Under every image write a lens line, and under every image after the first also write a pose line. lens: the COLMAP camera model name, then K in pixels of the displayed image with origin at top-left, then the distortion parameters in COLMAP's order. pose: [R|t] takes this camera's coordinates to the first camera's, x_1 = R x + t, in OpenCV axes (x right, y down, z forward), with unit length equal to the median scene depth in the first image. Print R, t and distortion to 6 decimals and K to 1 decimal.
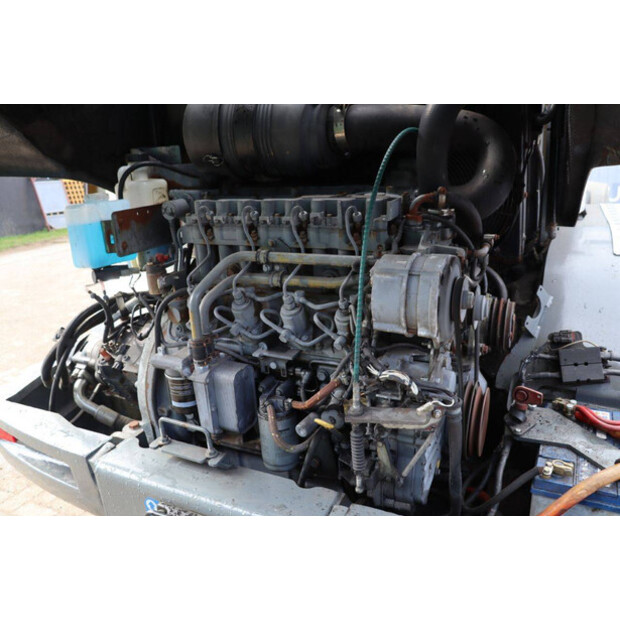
lens RADIAL K [[521.1, 0, 310.0], [0, 521.1, 310.0], [0, 0, 1]] dist [-0.181577, 0.197682]
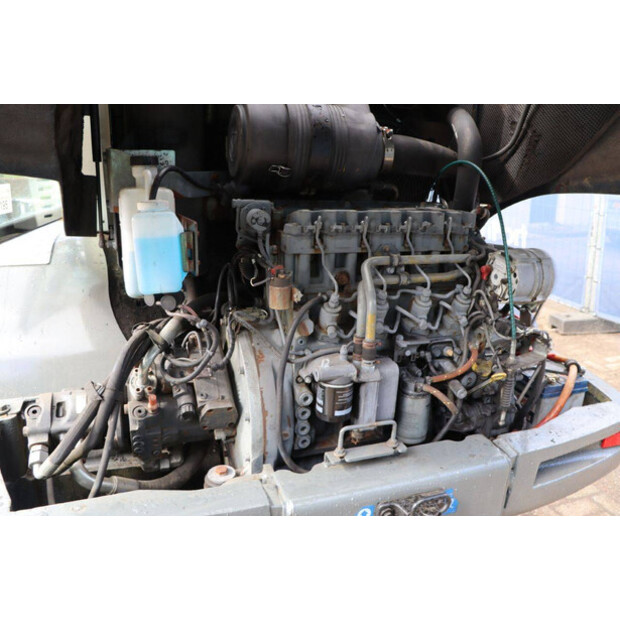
lens RADIAL K [[521.1, 0, 310.0], [0, 521.1, 310.0], [0, 0, 1]] dist [-0.181577, 0.197682]
pose [[0.698397, -0.121561, 0.705312, -1.032604], [0.151719, 0.988219, 0.020089, -0.044913], [-0.699445, 0.092979, 0.708612, 0.328143]]
